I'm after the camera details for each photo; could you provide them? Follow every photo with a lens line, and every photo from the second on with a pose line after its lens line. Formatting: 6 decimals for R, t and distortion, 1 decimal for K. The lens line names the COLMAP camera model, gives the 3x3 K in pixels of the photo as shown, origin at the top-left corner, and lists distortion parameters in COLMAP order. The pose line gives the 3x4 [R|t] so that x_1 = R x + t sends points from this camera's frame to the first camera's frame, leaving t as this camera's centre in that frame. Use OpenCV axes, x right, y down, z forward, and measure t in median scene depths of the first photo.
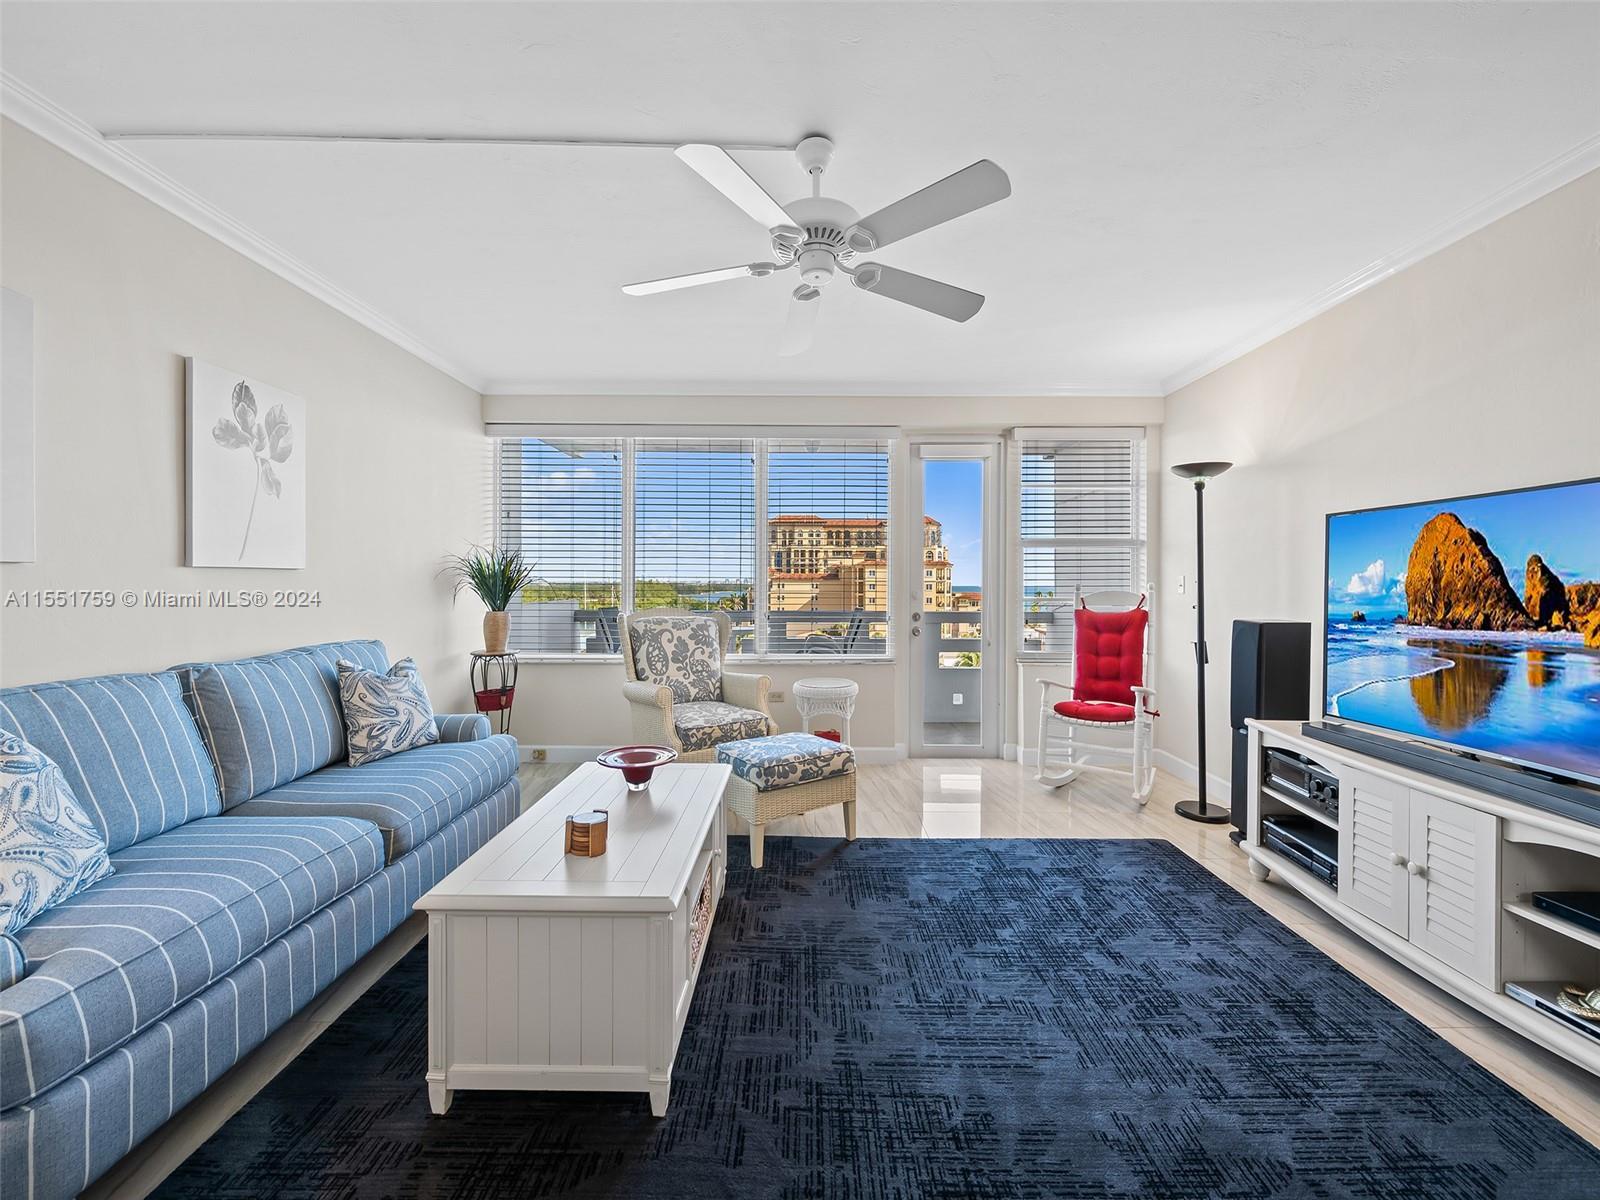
lens RADIAL K [[639.9, 0, 802.9], [0, 639.9, 586.5], [0, 0, 1]] dist [-0.000904, -0.000080]
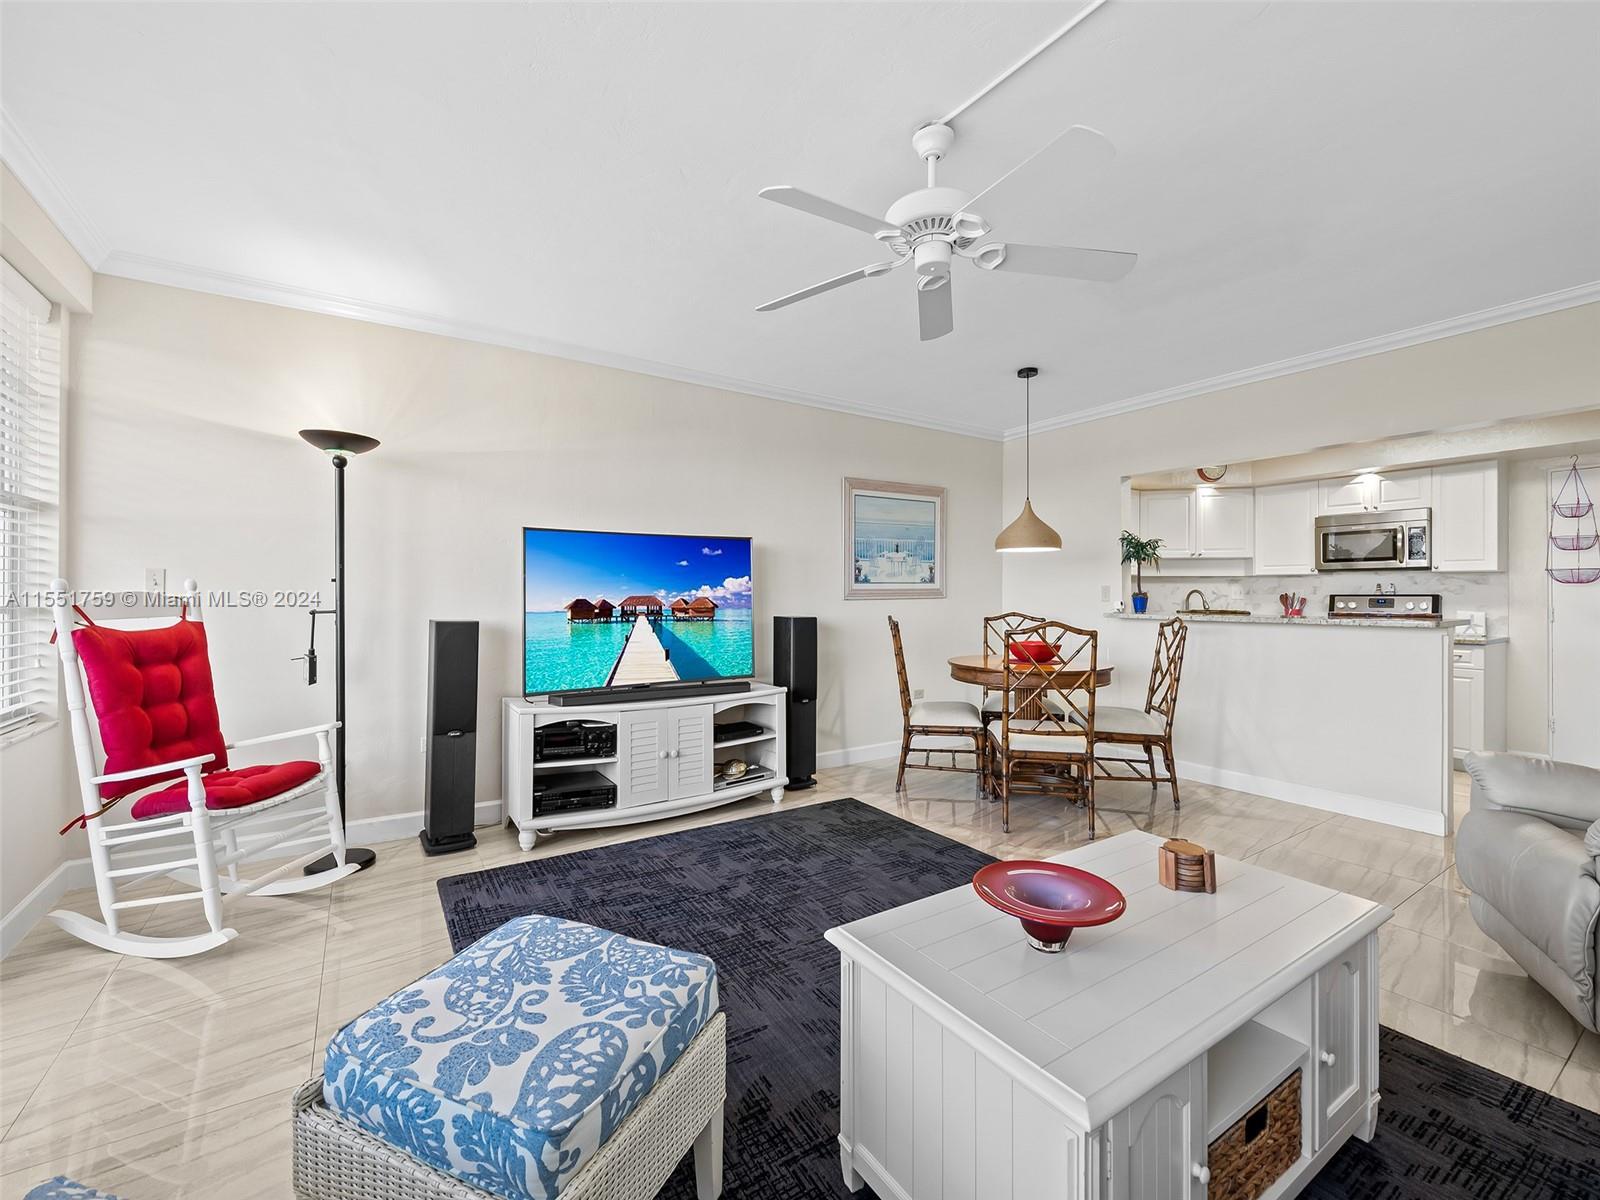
lens RADIAL K [[663.6, 0, 803.8], [0, 663.6, 594.5], [0, 0, 1]] dist [0.002456, -0.003130]
pose [[-0.547226, -0.003263, 0.836978, -0.357960], [0.000340, 0.999991, 0.004120, 0.006350], [-0.836985, 0.002539, -0.547221, 0.856200]]
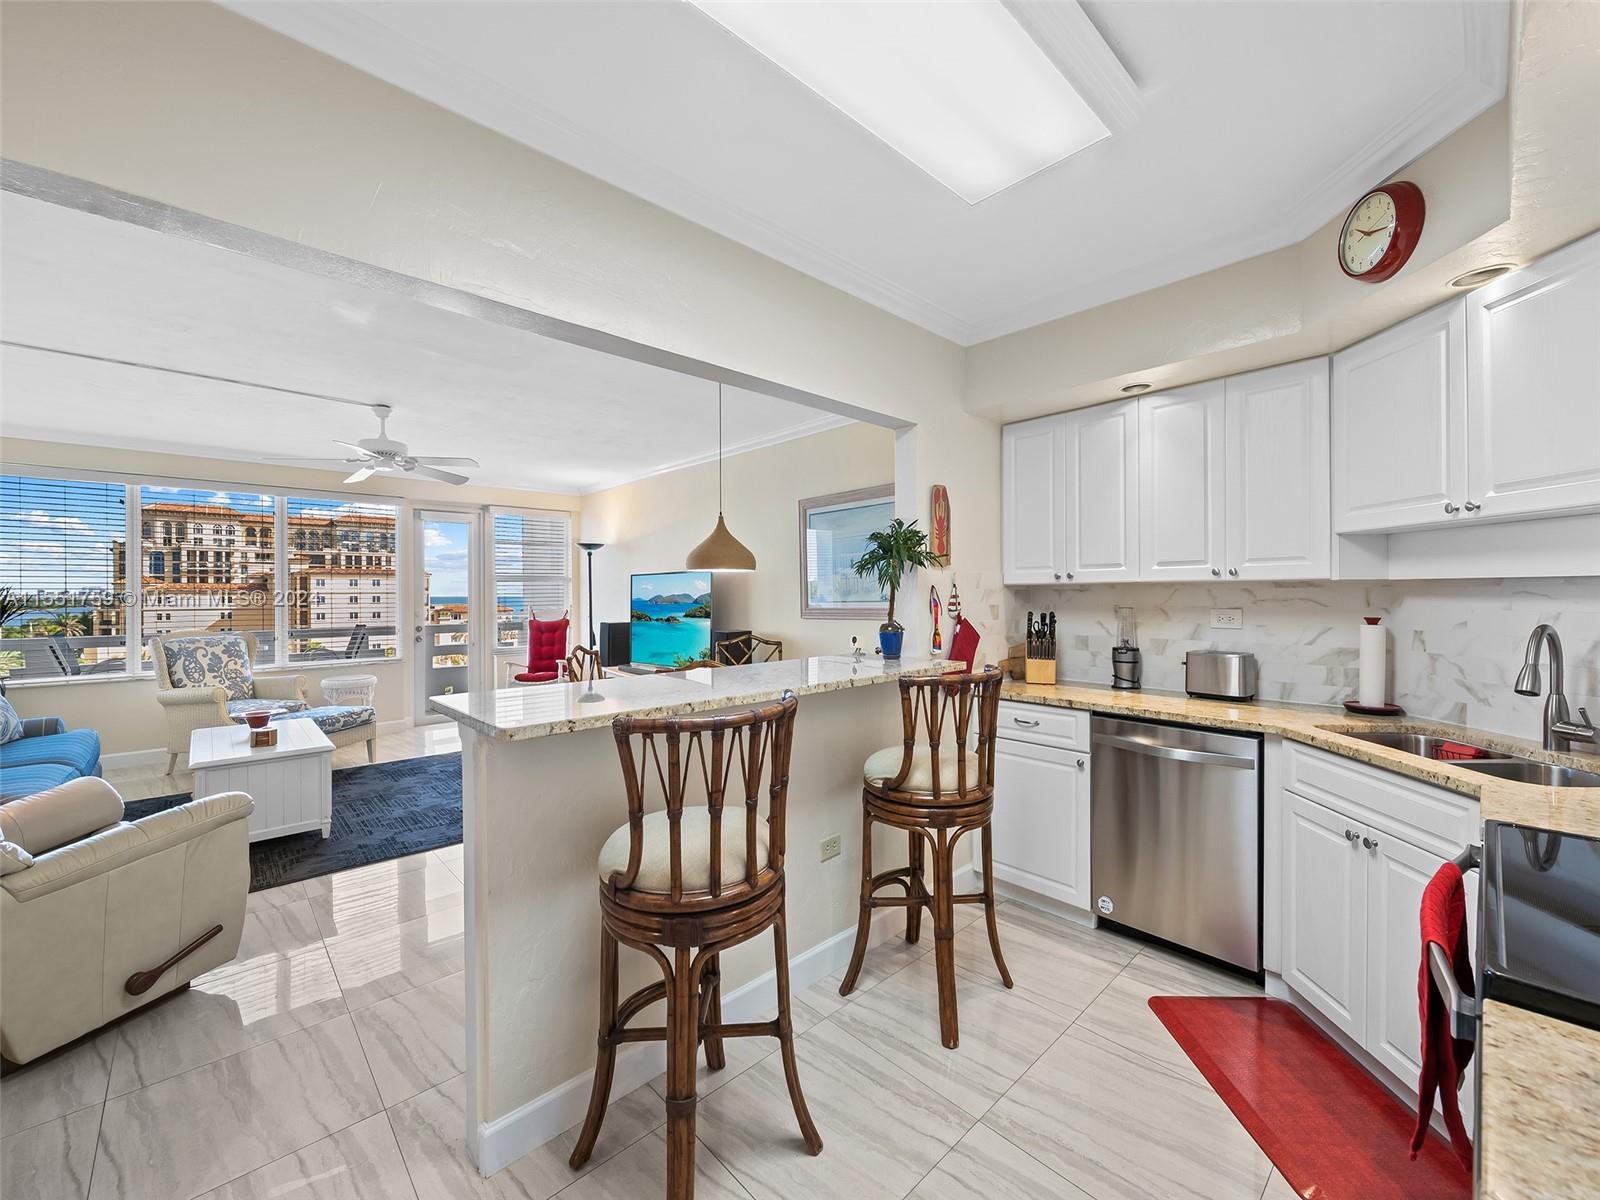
lens RADIAL K [[641.7, 0, 804.4], [0, 641.7, 593.0], [0, 0, 1]] dist [0.001203, -0.004951]
pose [[0.726709, -0.007308, 0.686906, -0.216071], [0.010951, 0.999940, -0.000947, -0.026395], [-0.686858, 0.008211, 0.726746, -0.760406]]
